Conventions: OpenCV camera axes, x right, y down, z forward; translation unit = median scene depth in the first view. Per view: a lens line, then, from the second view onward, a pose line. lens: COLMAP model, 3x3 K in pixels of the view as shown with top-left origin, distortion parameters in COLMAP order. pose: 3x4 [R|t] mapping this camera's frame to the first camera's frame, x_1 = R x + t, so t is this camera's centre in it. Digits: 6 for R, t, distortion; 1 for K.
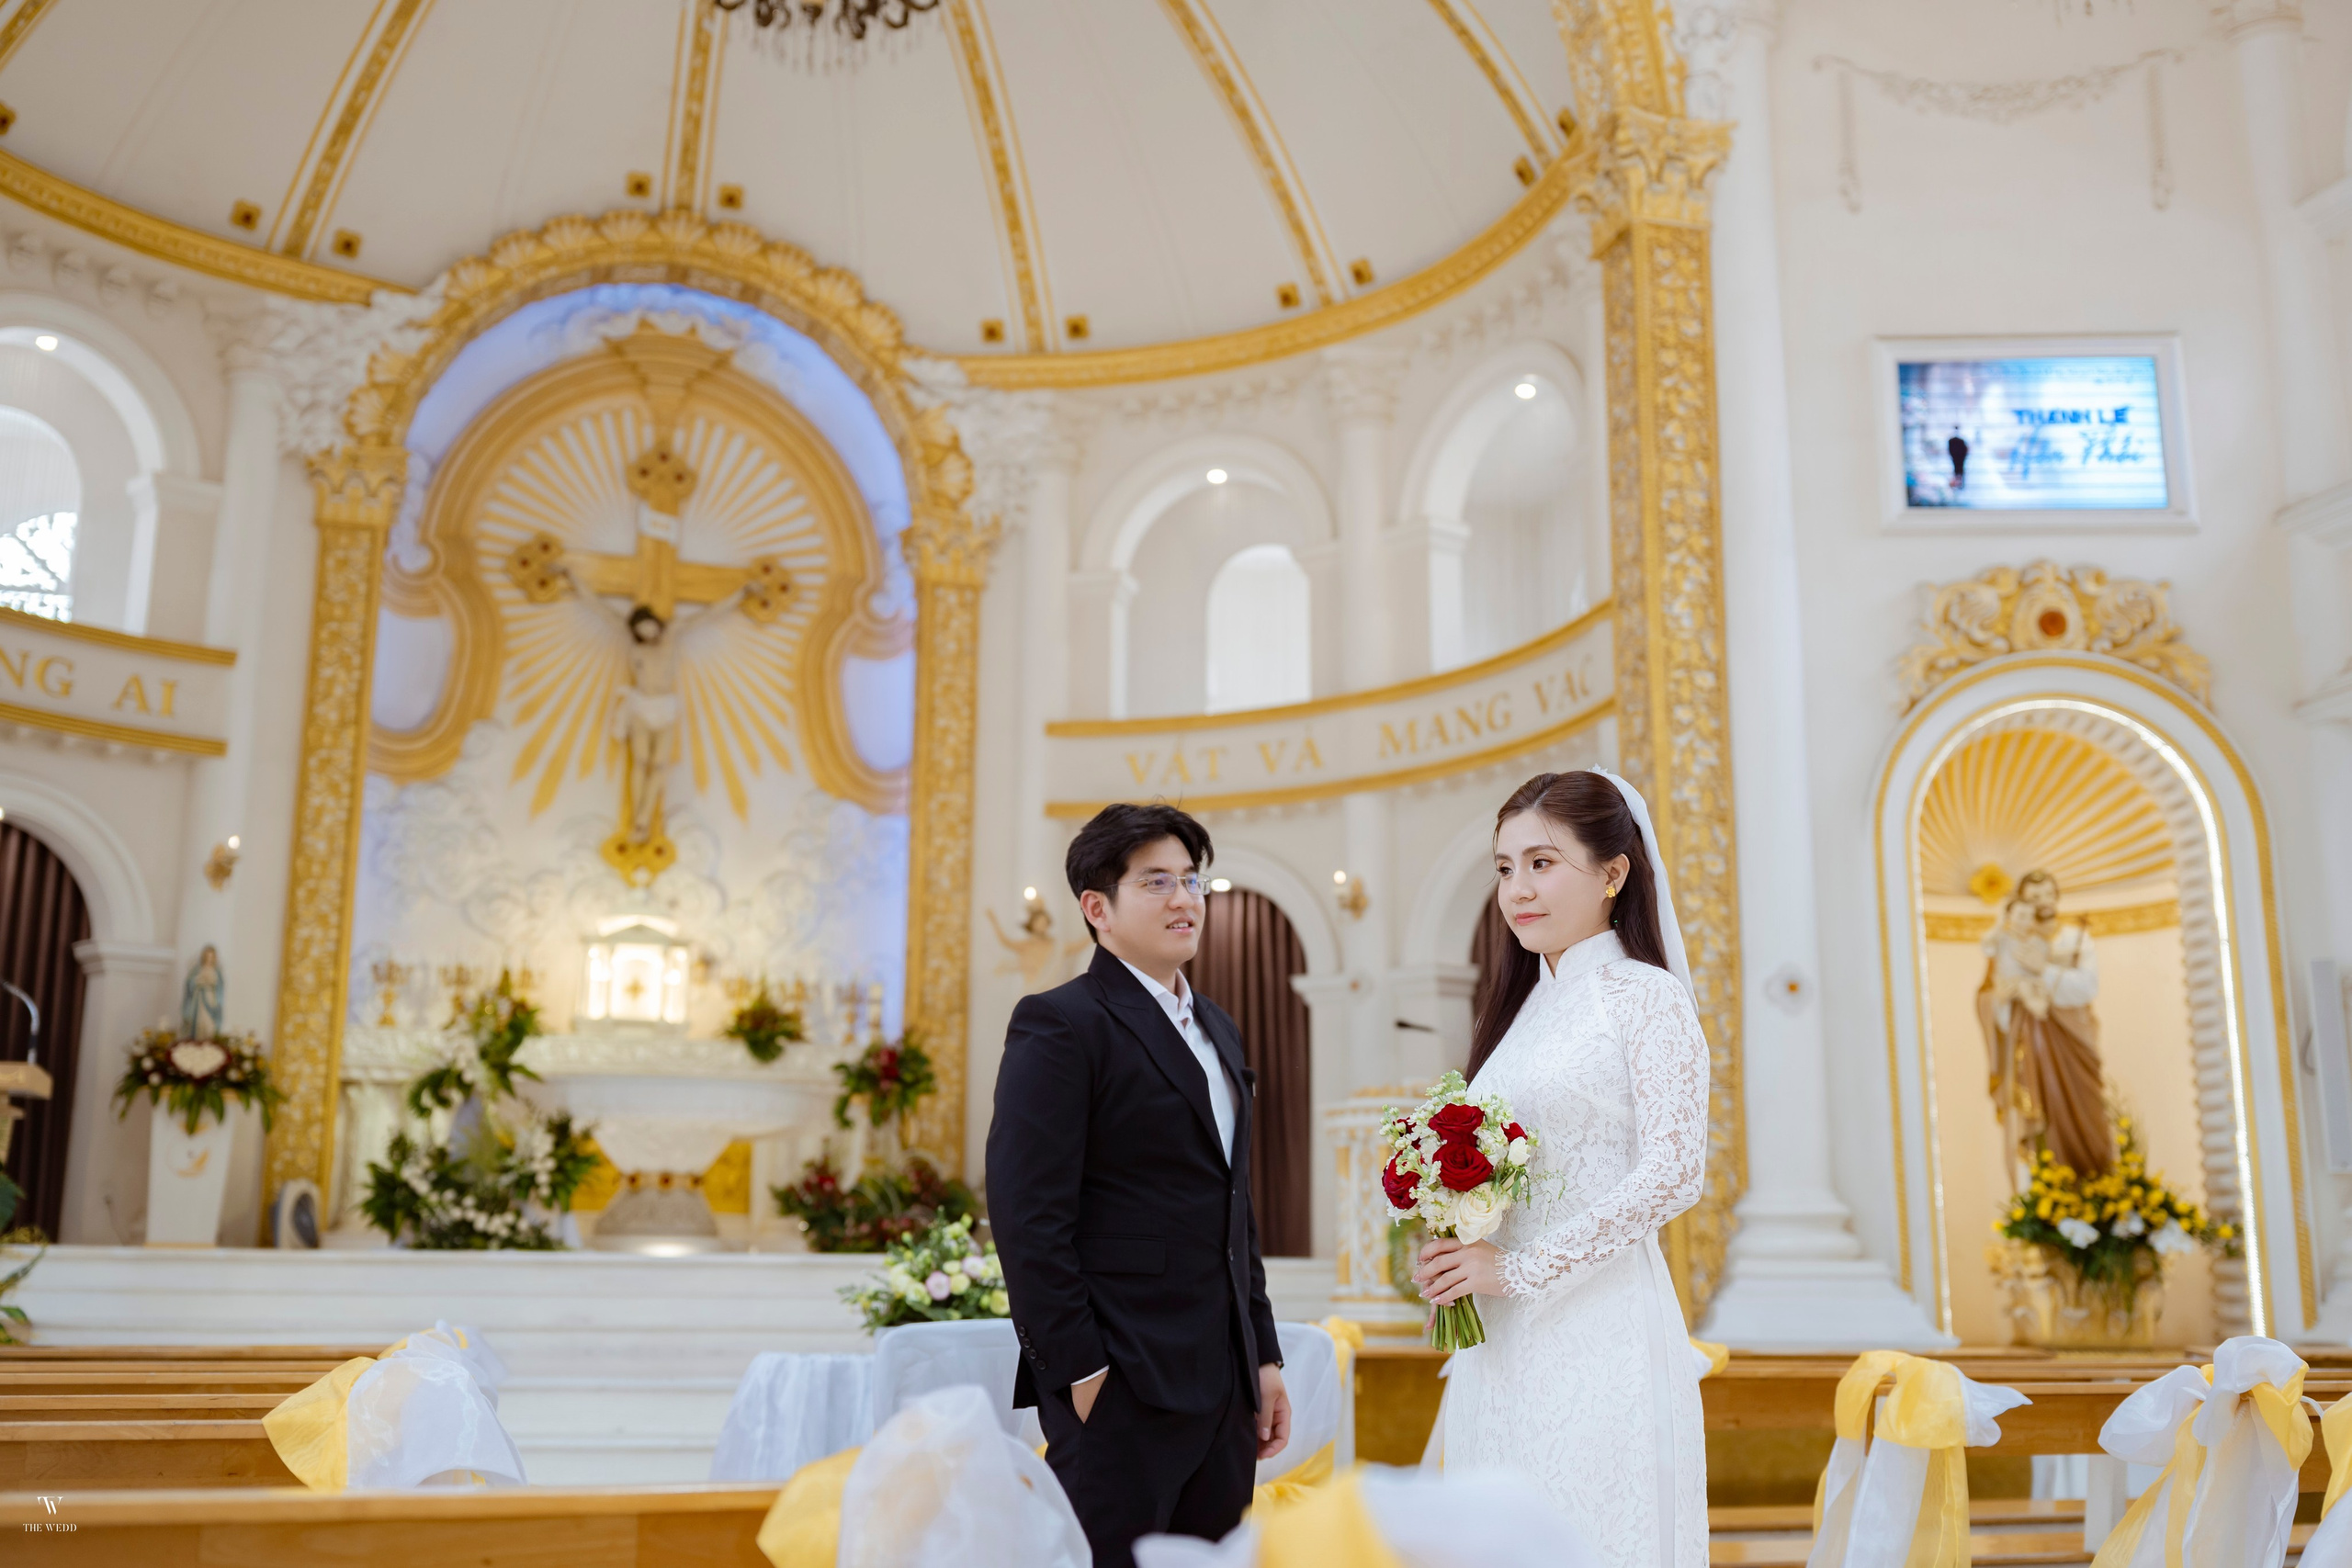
lens RADIAL K [[2320.2, 0, 1200.3], [0, 2320.2, 783.8], [0, 0, 1]] dist [-0.019642, 0.000000]
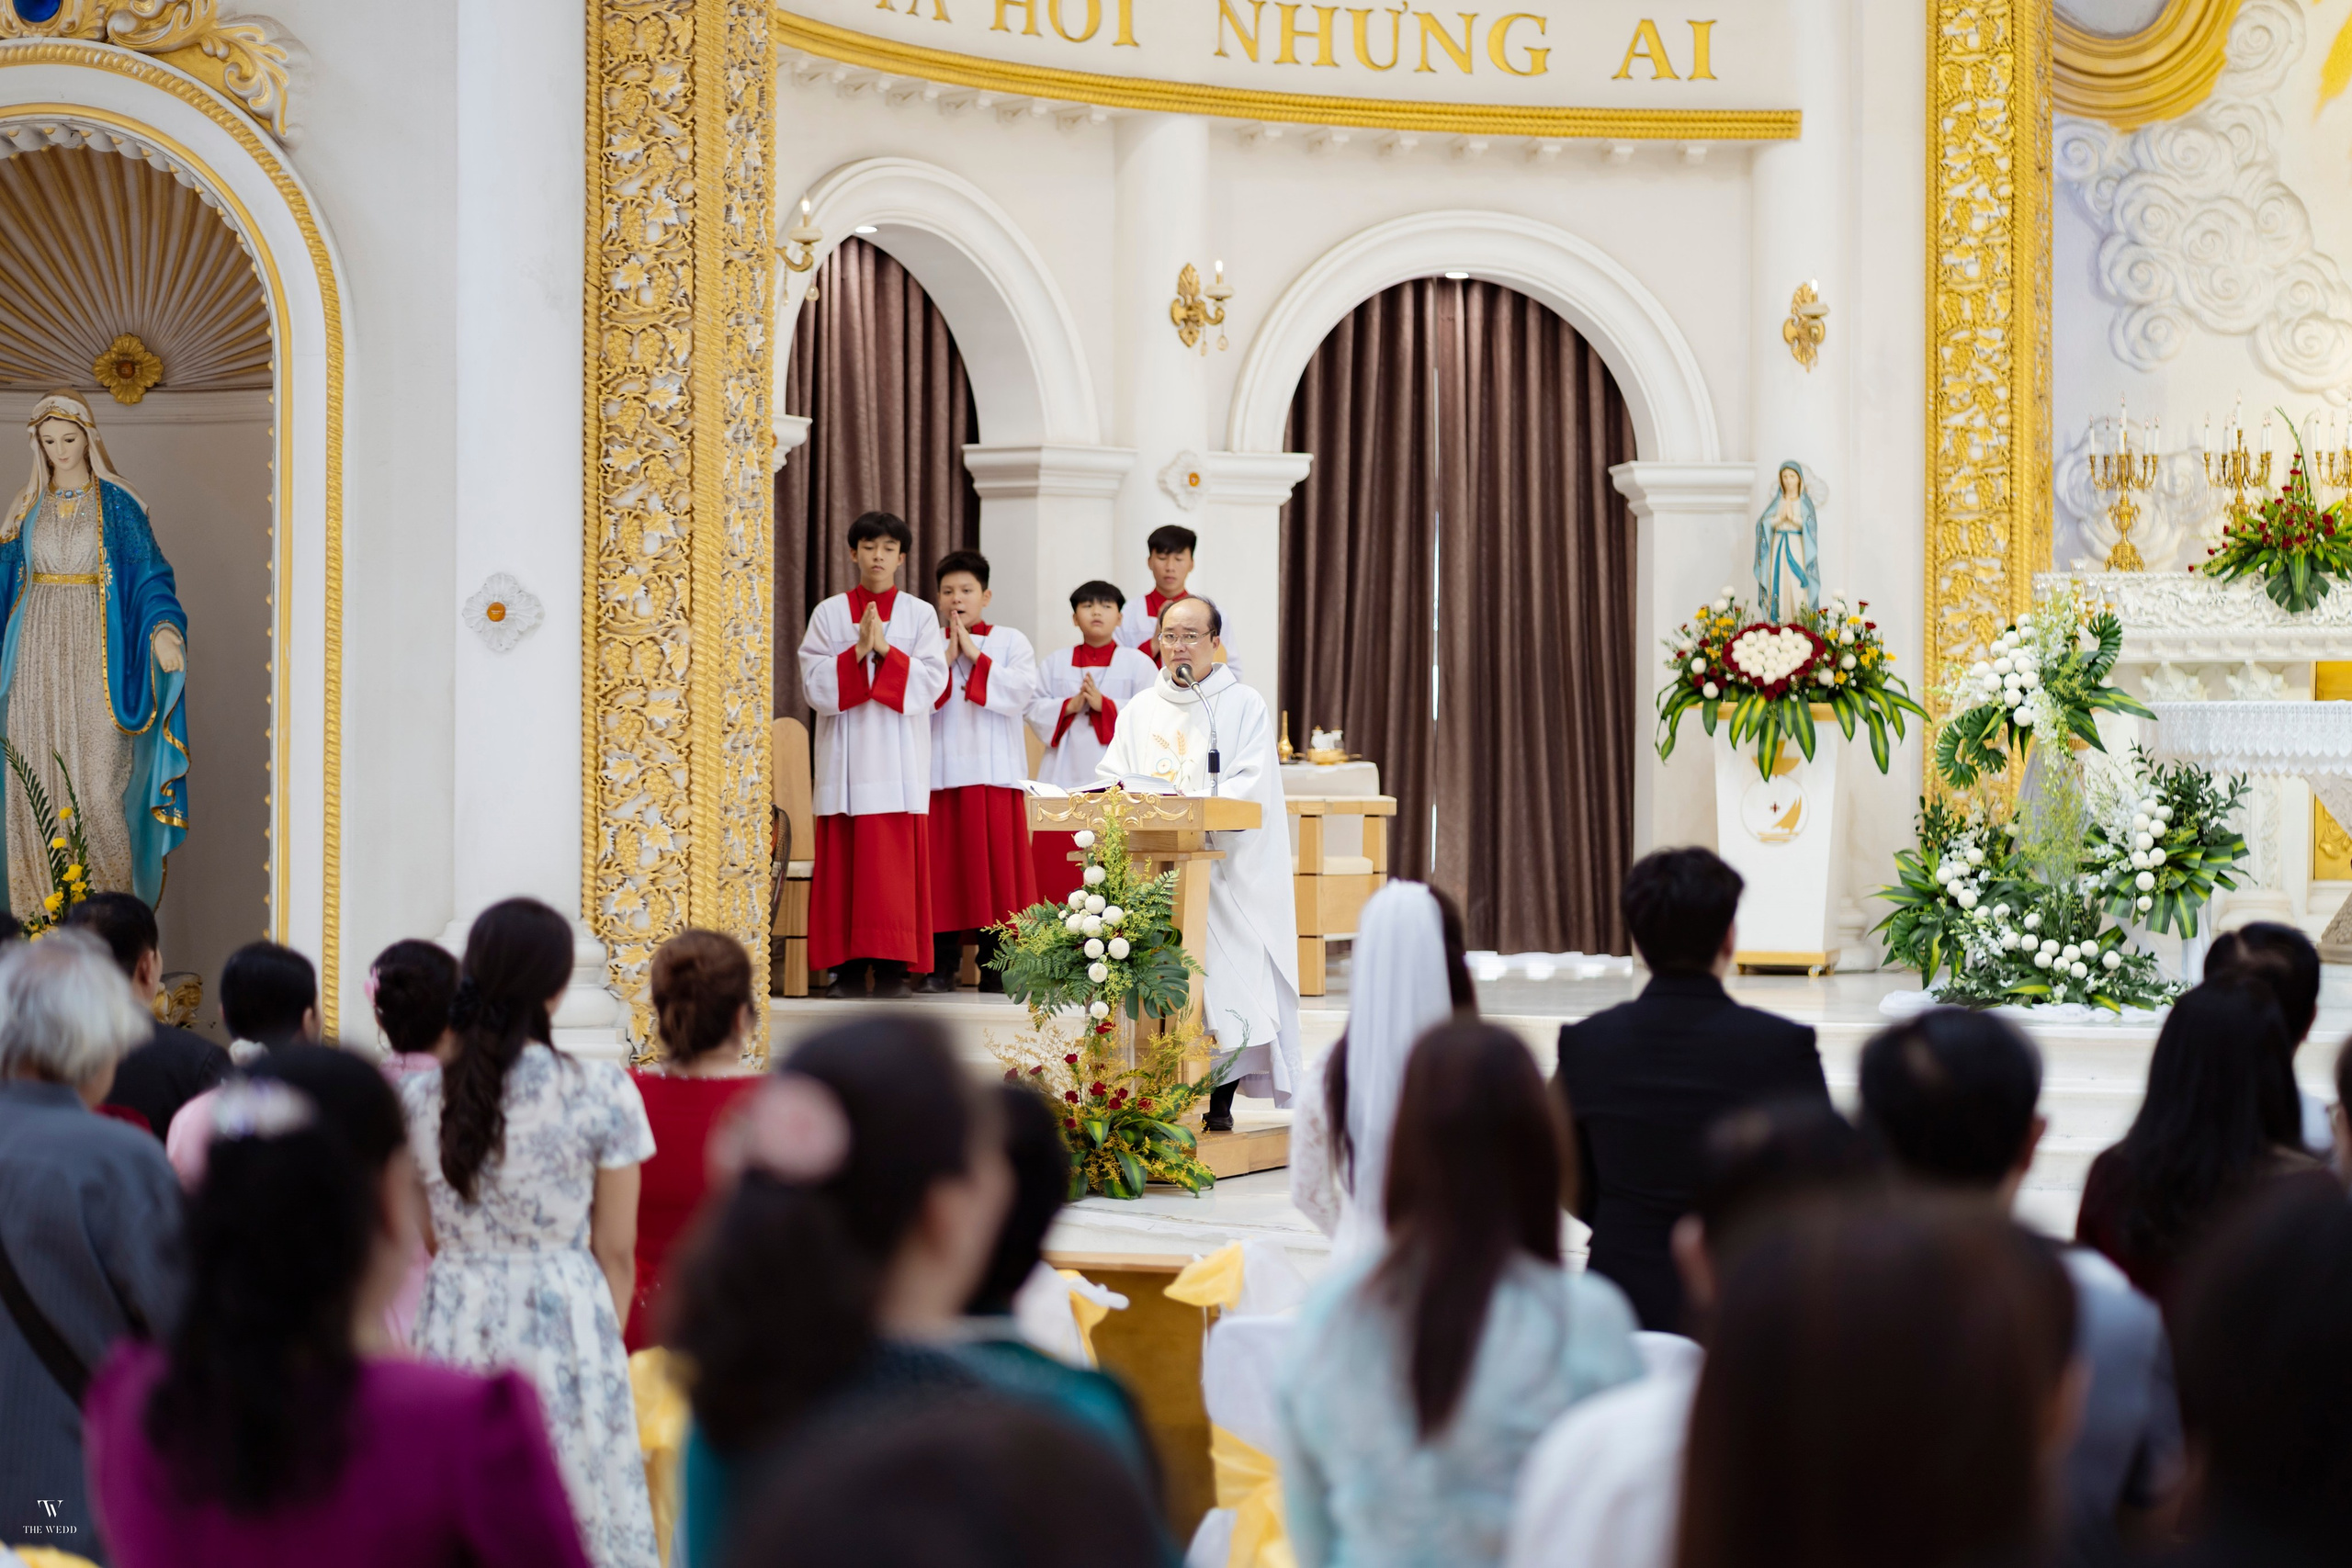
lens RADIAL K [[5464.3, 0, 1178.1], [0, 5464.3, 786.5], [0, 0, 1]] dist [-0.094342, 0.000000]
pose [[0.764154, -0.002260, -0.645030, 0.335048], [0.139201, 0.977008, 0.161486, -0.090510], [0.629834, -0.213189, 0.746900, -0.169085]]
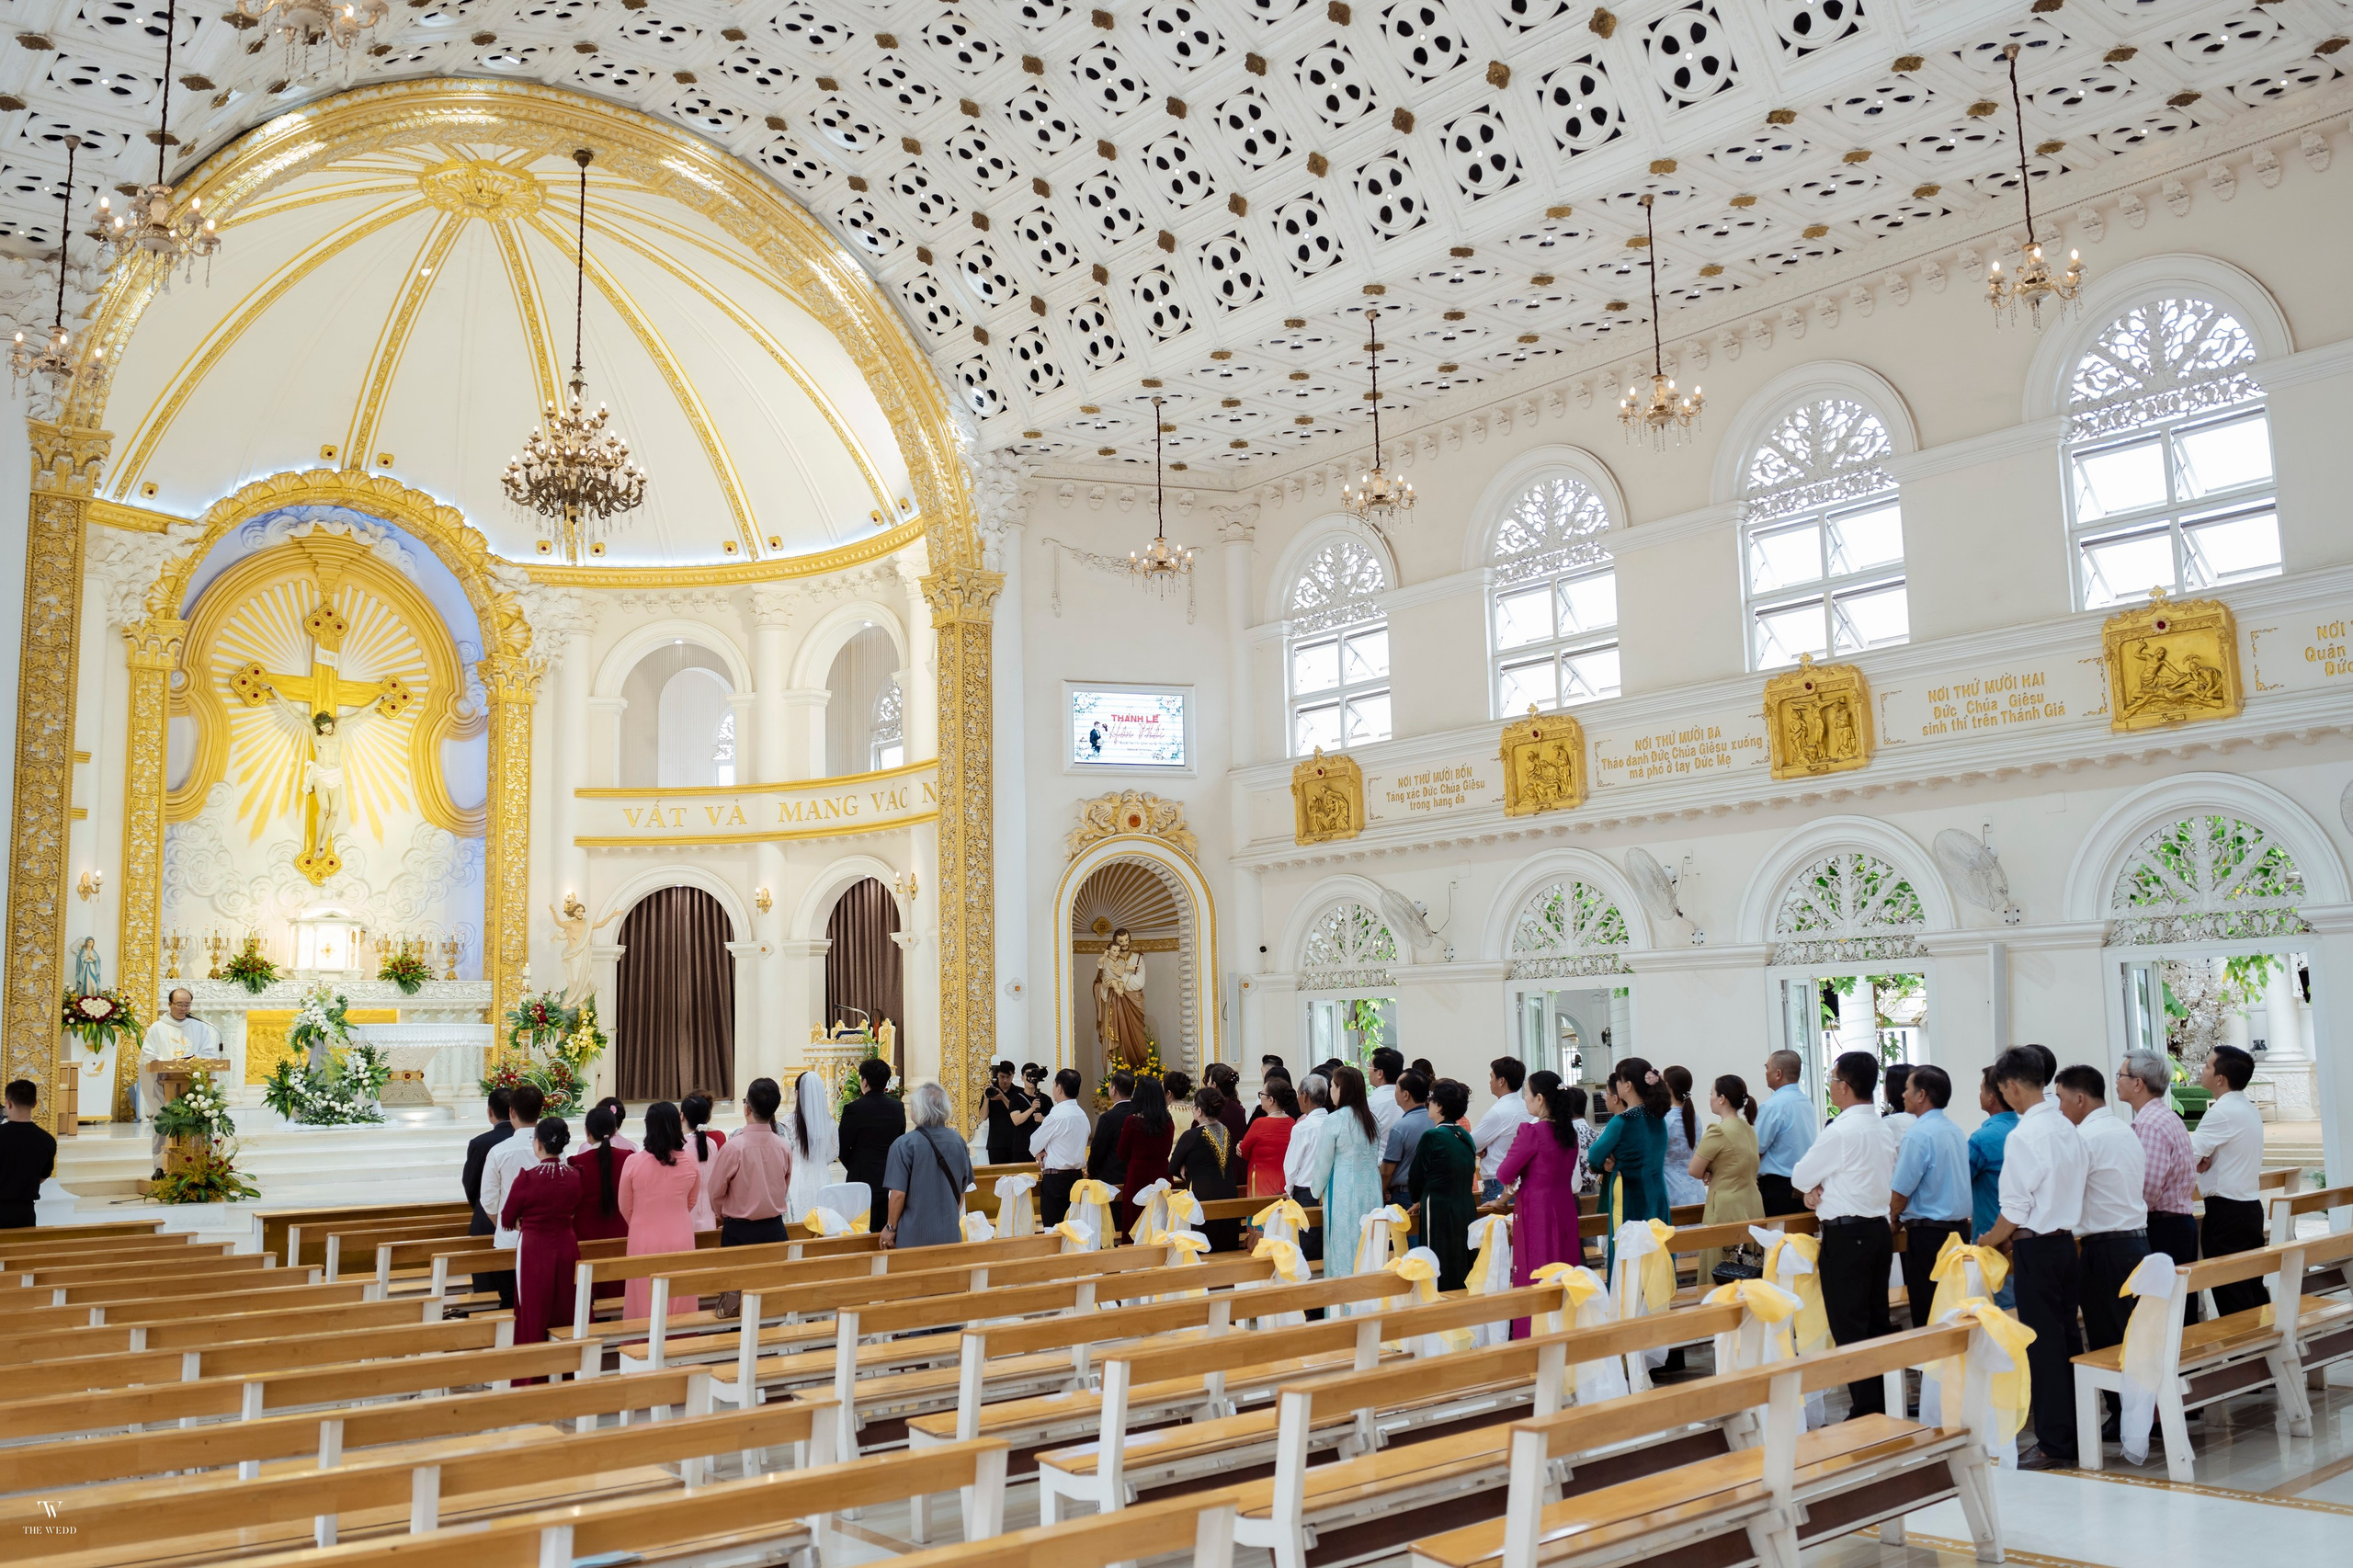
lens RADIAL K [[1991.1, 0, 1200.7], [0, 1991.1, 769.5], [0, 0, 1]] dist [-0.045893, -0.036930]
pose [[0.925529, 0.024294, 0.377897, -0.200217], [-0.054588, 0.996076, 0.069661, -0.173844], [-0.374722, -0.085102, 0.923223, -0.534078]]
